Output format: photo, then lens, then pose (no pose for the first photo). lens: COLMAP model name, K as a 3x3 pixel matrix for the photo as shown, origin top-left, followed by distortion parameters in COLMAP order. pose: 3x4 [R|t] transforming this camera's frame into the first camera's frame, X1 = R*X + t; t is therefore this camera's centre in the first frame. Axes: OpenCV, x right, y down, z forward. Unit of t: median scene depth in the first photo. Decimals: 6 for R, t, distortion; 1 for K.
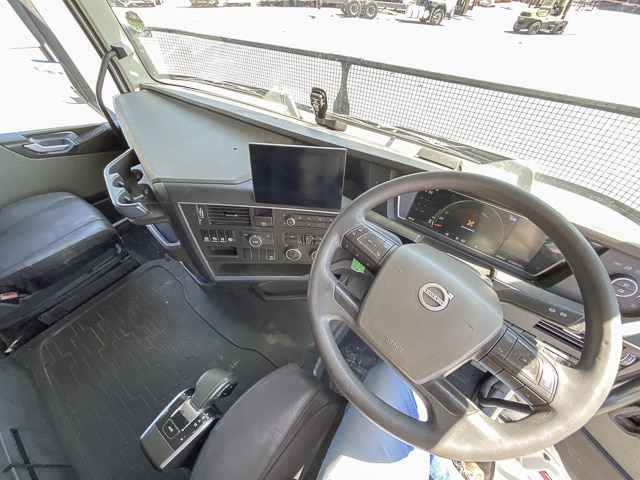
lens RADIAL K [[262.0, 0, 320.0], [0, 262.0, 240.0], [0, 0, 1]] dist [0.000829, -0.000030]
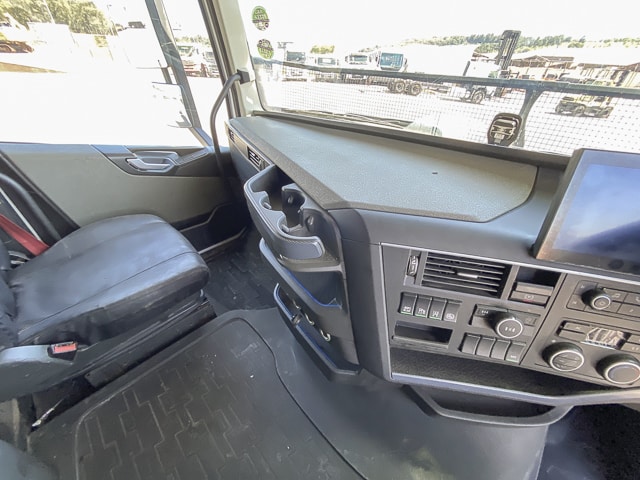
lens RADIAL K [[262.0, 0, 320.0], [0, 262.0, 240.0], [0, 0, 1]] dist [0.000829, -0.000030]
pose [[0.989280, 0.105122, -0.101365, -0.340265], [-0.122691, 0.974758, -0.186529, -0.012735], [0.079198, 0.196966, 0.977206, 0.227110]]
